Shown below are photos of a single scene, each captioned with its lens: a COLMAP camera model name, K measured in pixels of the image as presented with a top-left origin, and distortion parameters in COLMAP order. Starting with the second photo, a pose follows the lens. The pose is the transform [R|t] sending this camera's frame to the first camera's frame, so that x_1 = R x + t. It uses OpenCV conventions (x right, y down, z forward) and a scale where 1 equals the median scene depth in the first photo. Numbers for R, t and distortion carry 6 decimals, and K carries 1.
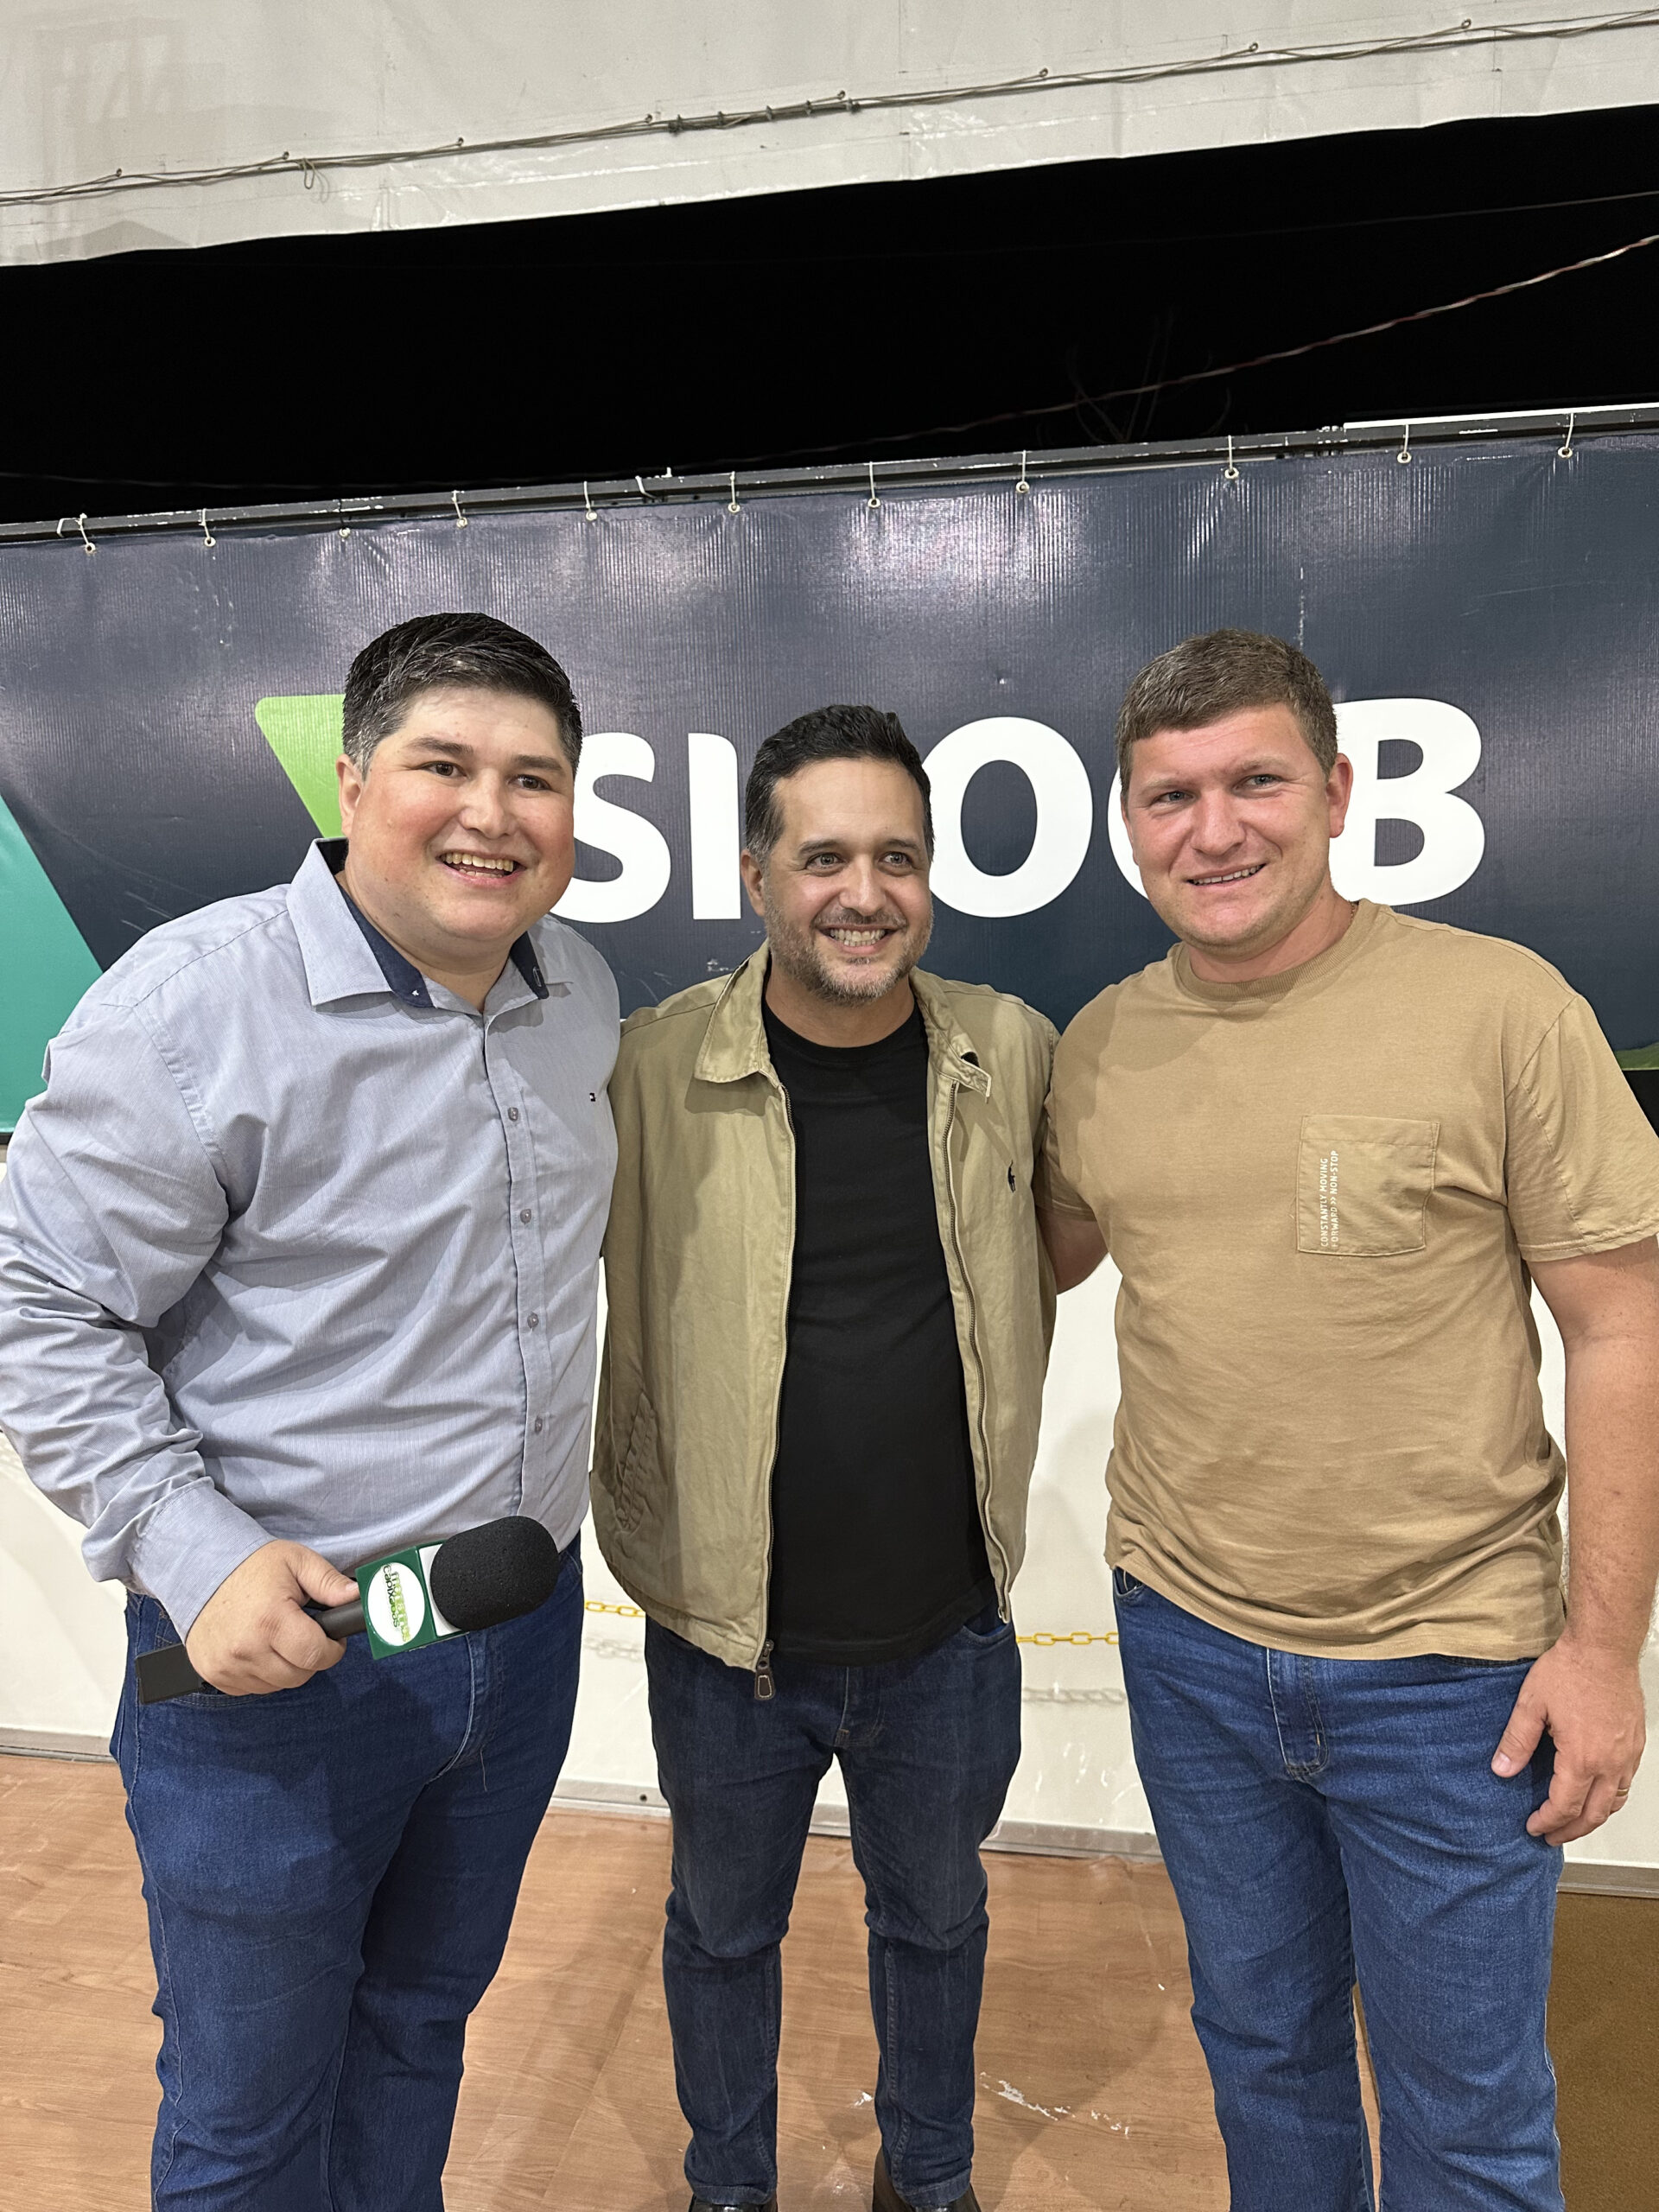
lens RADIAL K [[1568.7, 0, 848.3], [0, 1568.7, 1144.7], [0, 0, 1]] dist [0.038086, -0.033750]
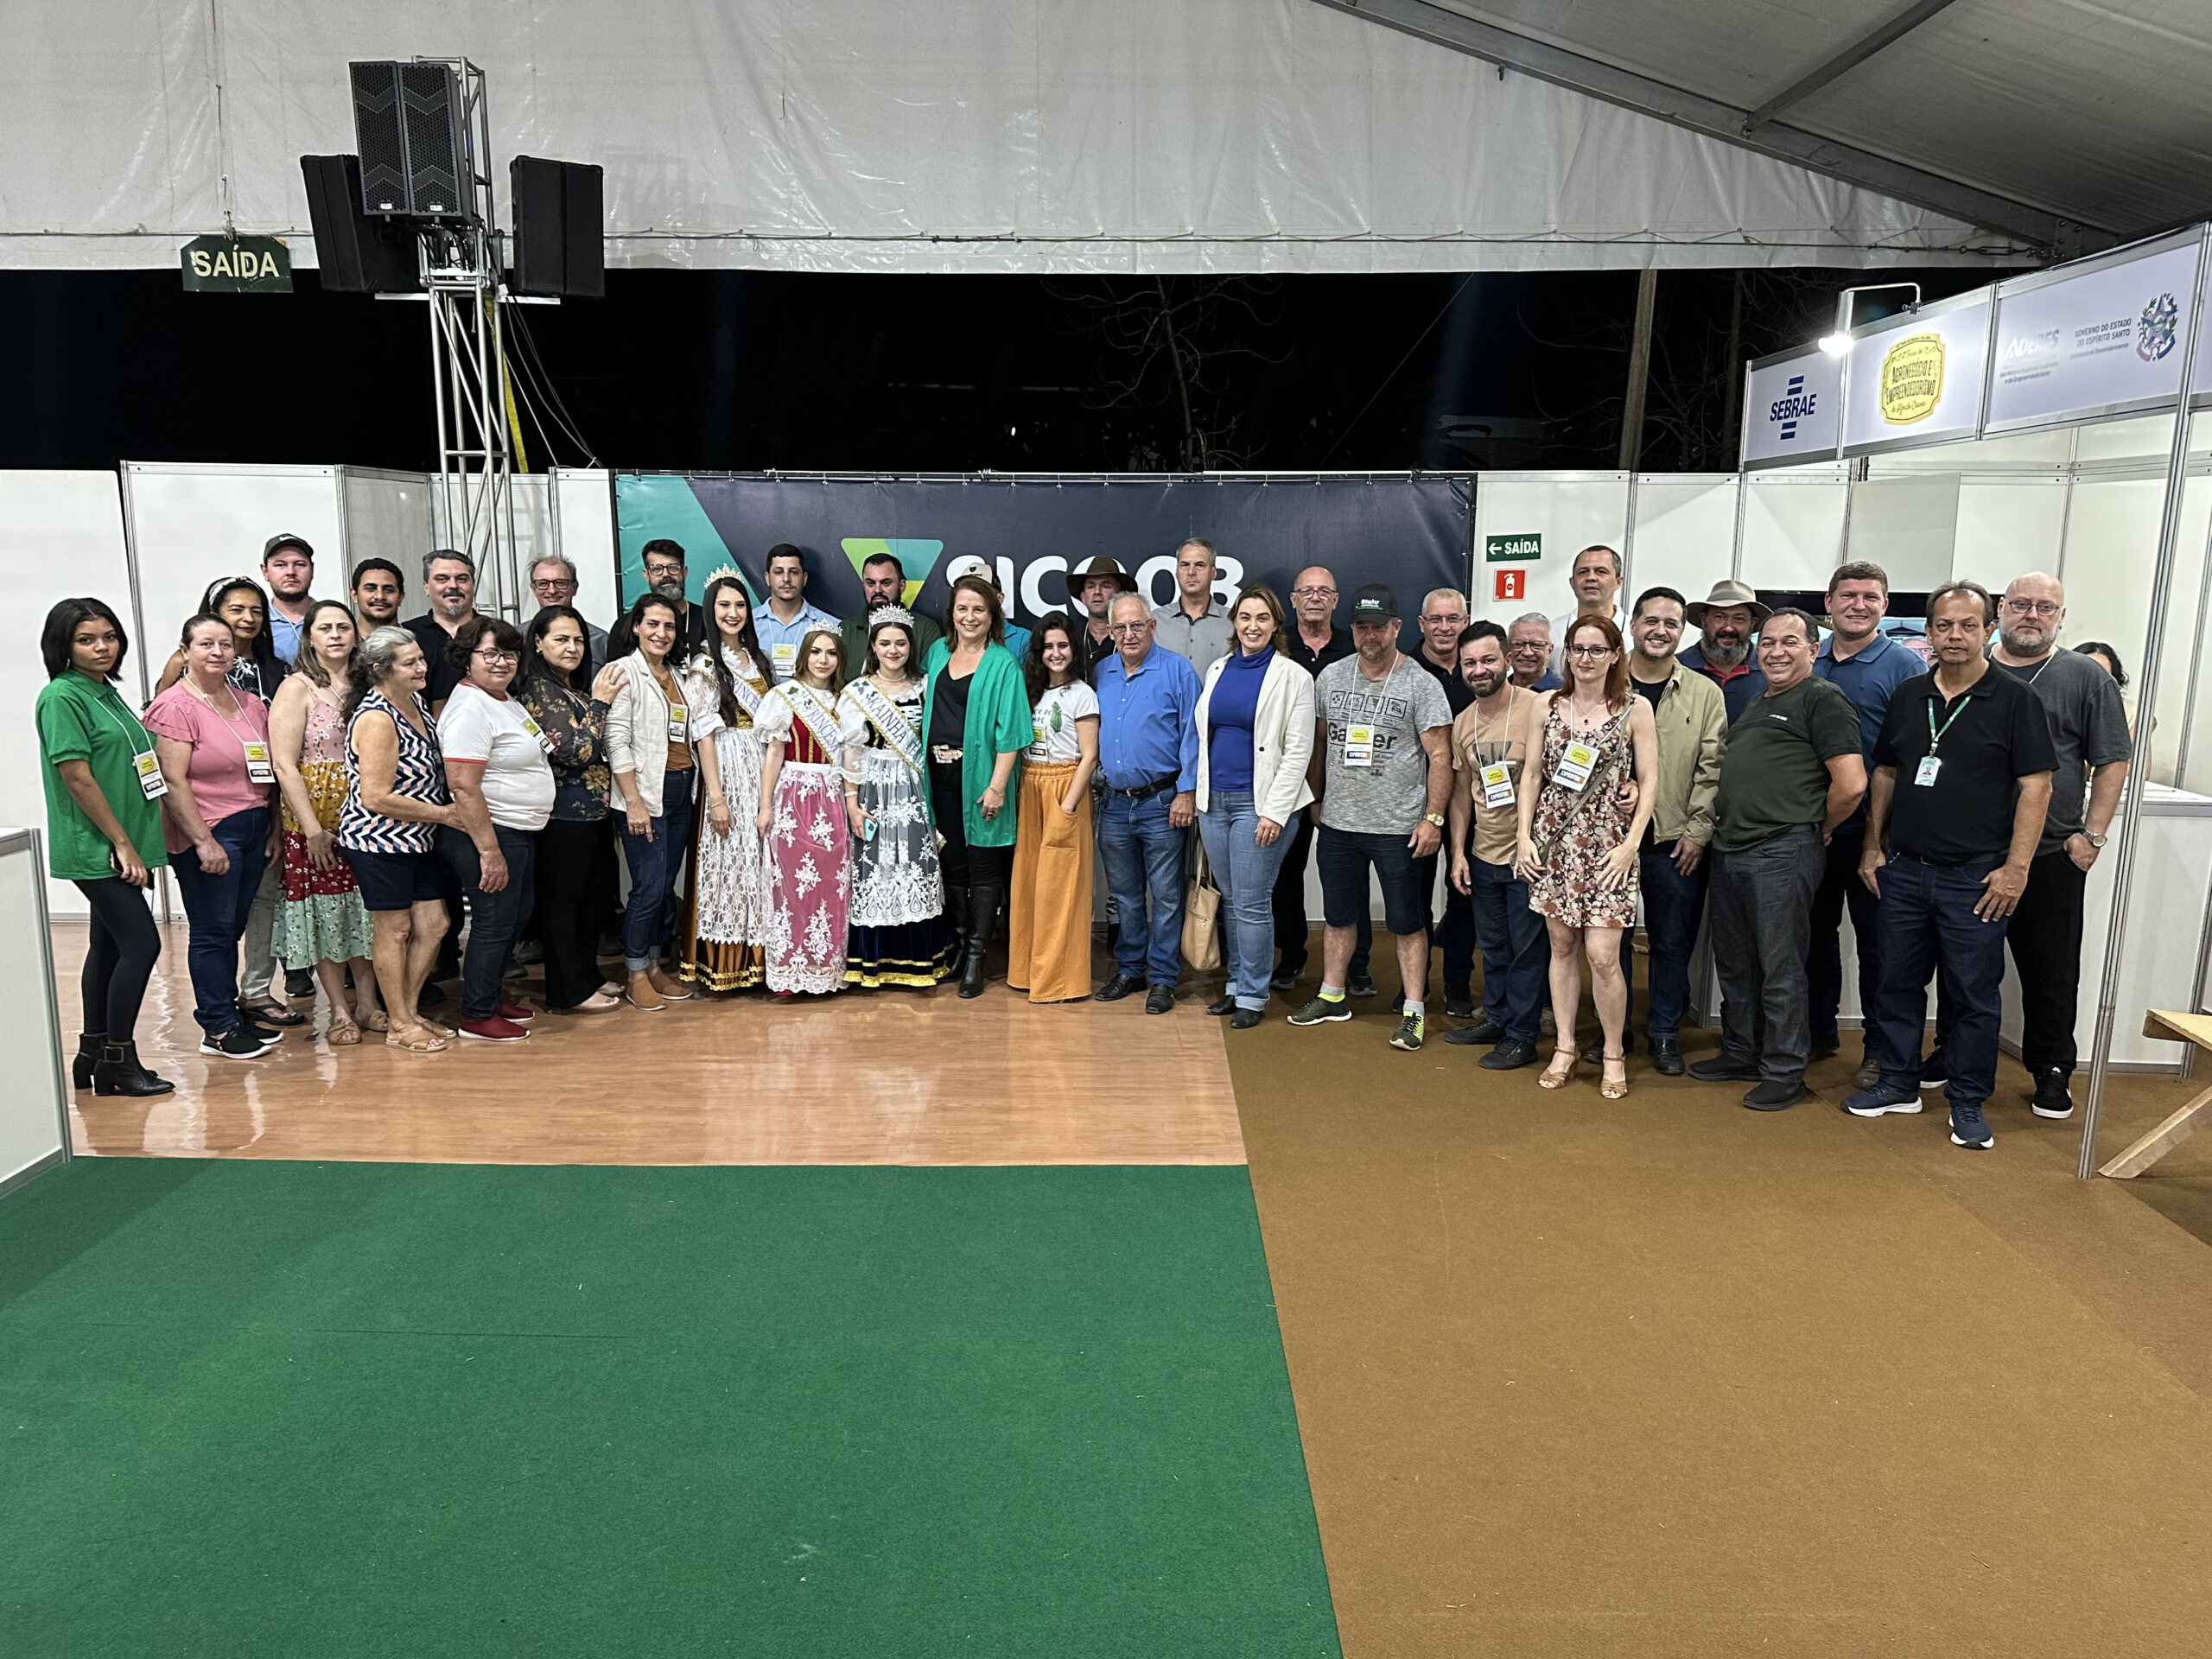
lens RADIAL K [[1568.7, 0, 1101.9], [0, 1568.7, 851.5], [0, 0, 1]] dist [0.038086, -0.033750]
pose [[0.988272, -0.009073, 0.152434, -0.362684], [0.001348, 0.998713, 0.050701, 0.149133], [-0.152698, -0.049901, 0.987012, -2.005149]]
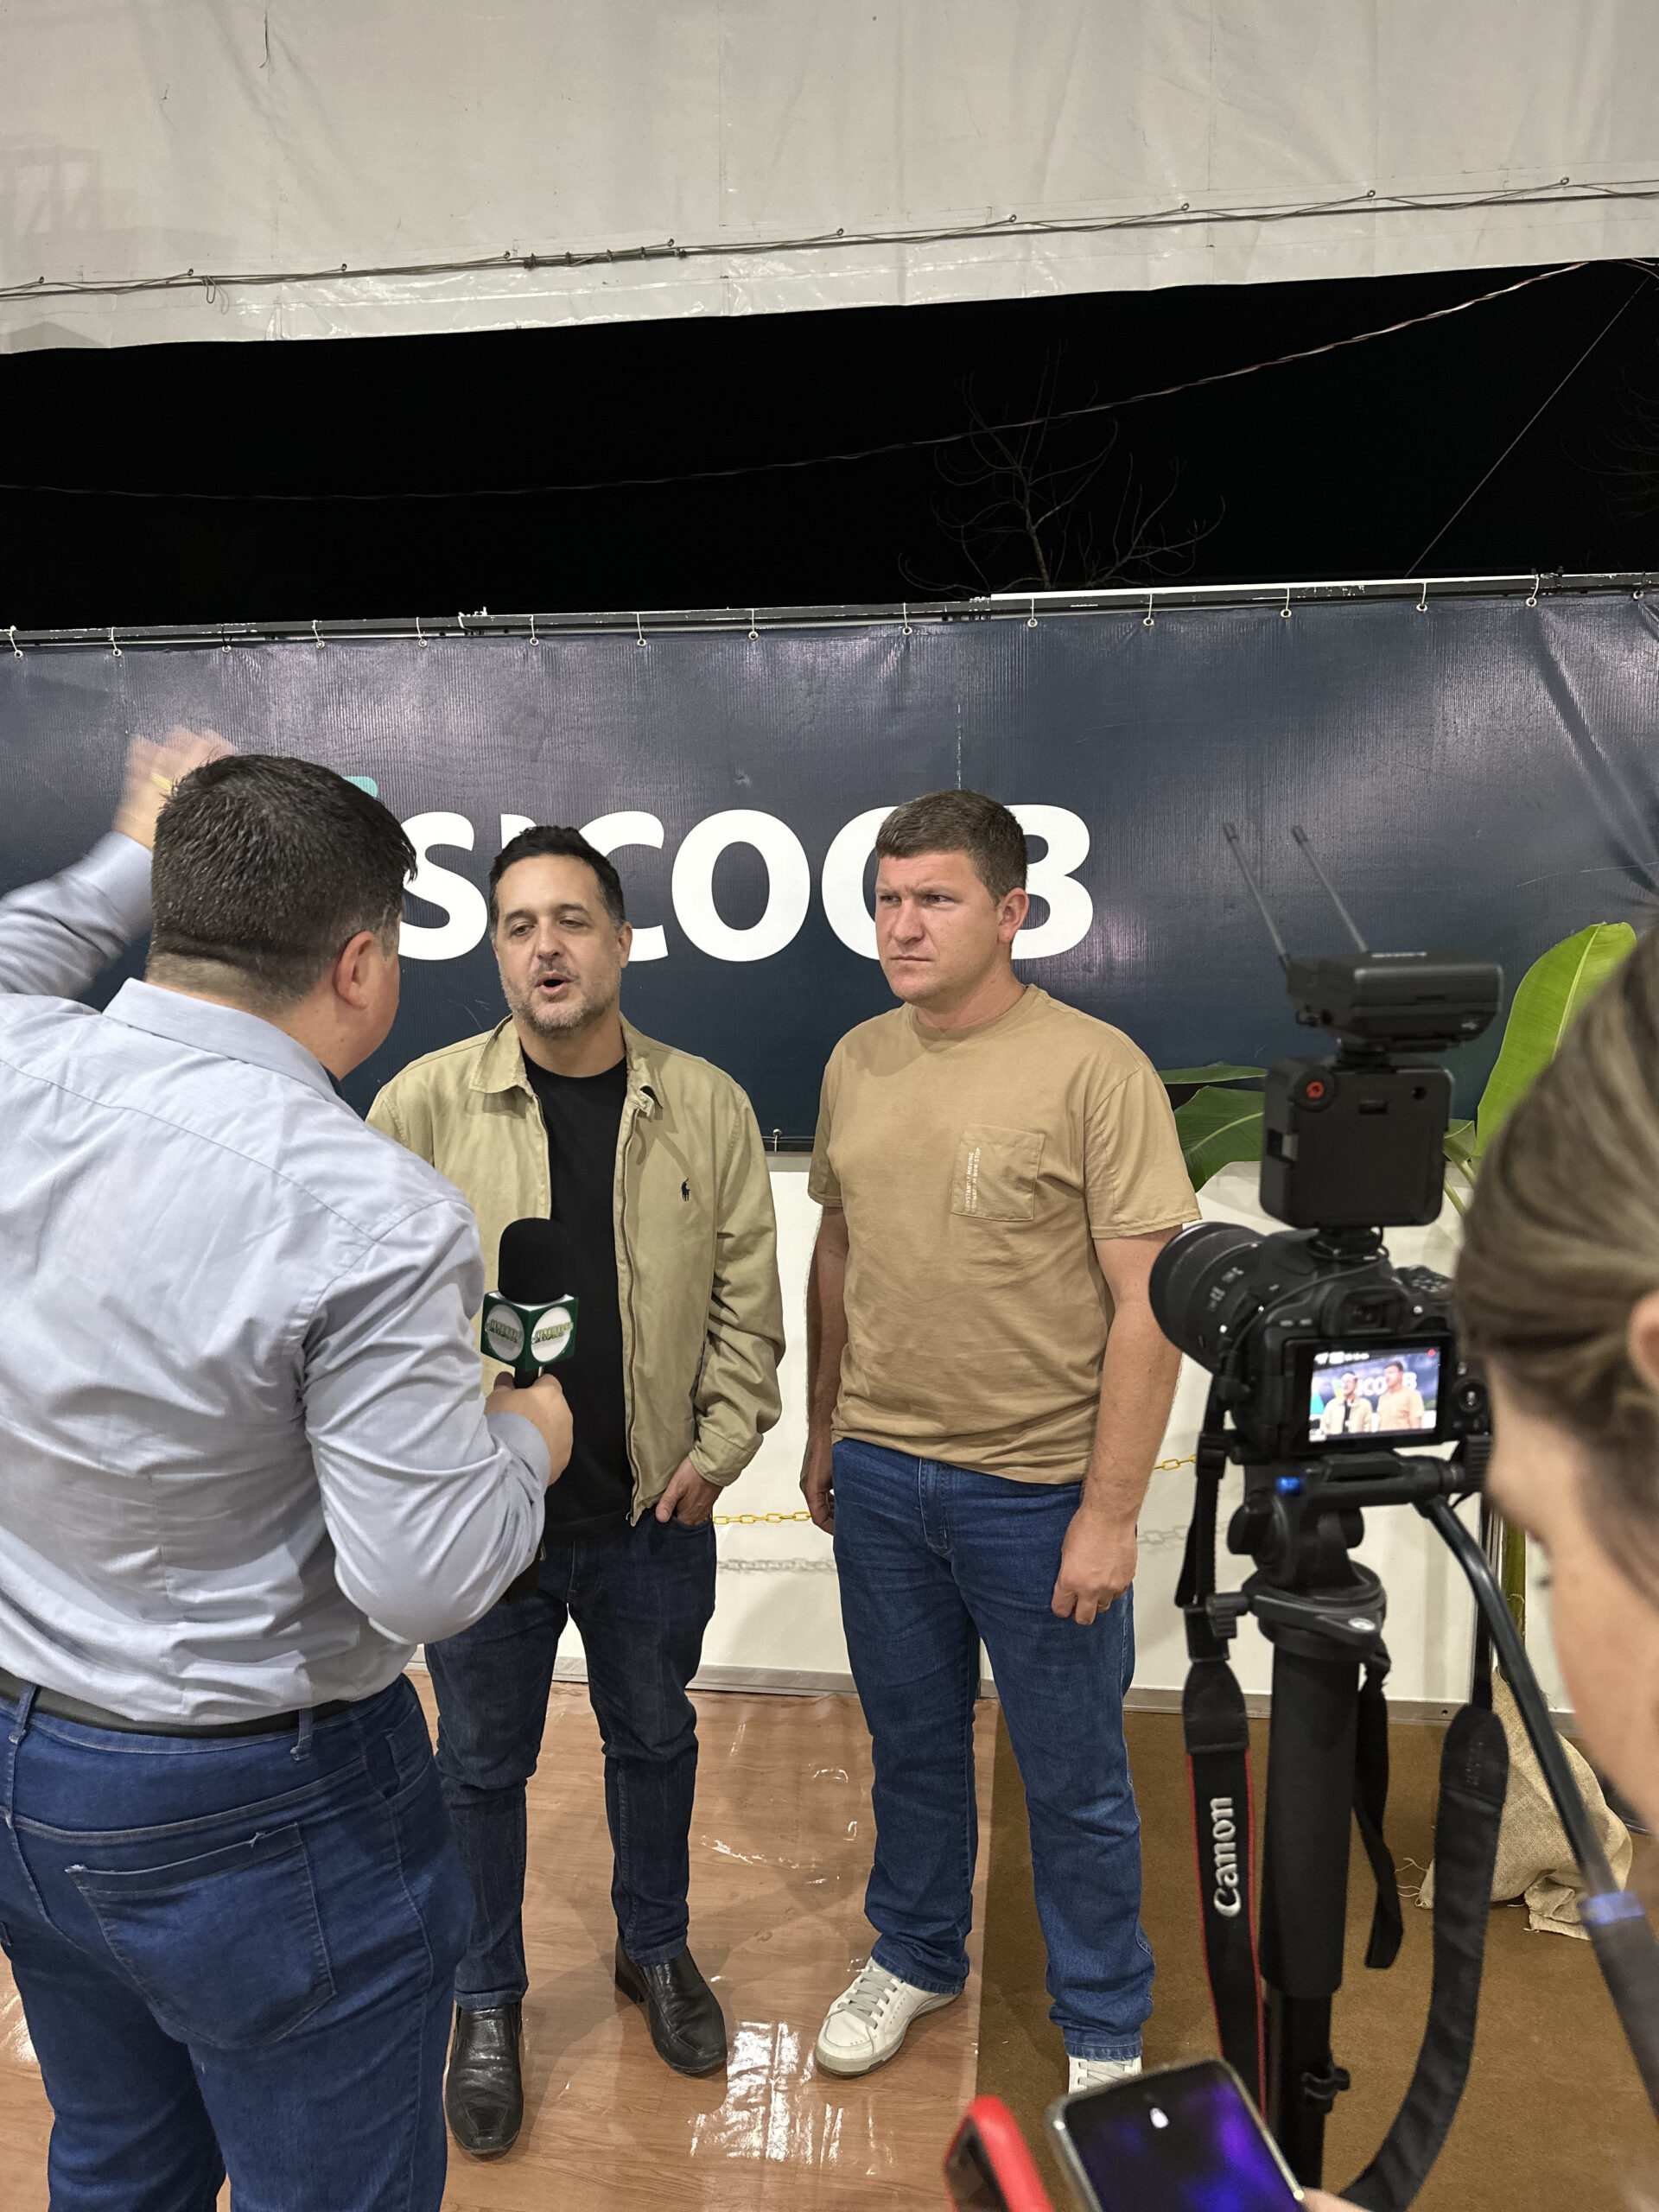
lens RADIAL K [[1568.7, 0, 838.3], [0, 1568.7, 1122.6], [0, 0, 1]] dist [0.038086, -0.033750]
pose [[0.999268, 0.004165, 0.038039, 0.124051], [-0.003927, 0.999972, -0.006328, -0.006178], [-0.038064, 0.006174, 0.999256, -0.274498]]
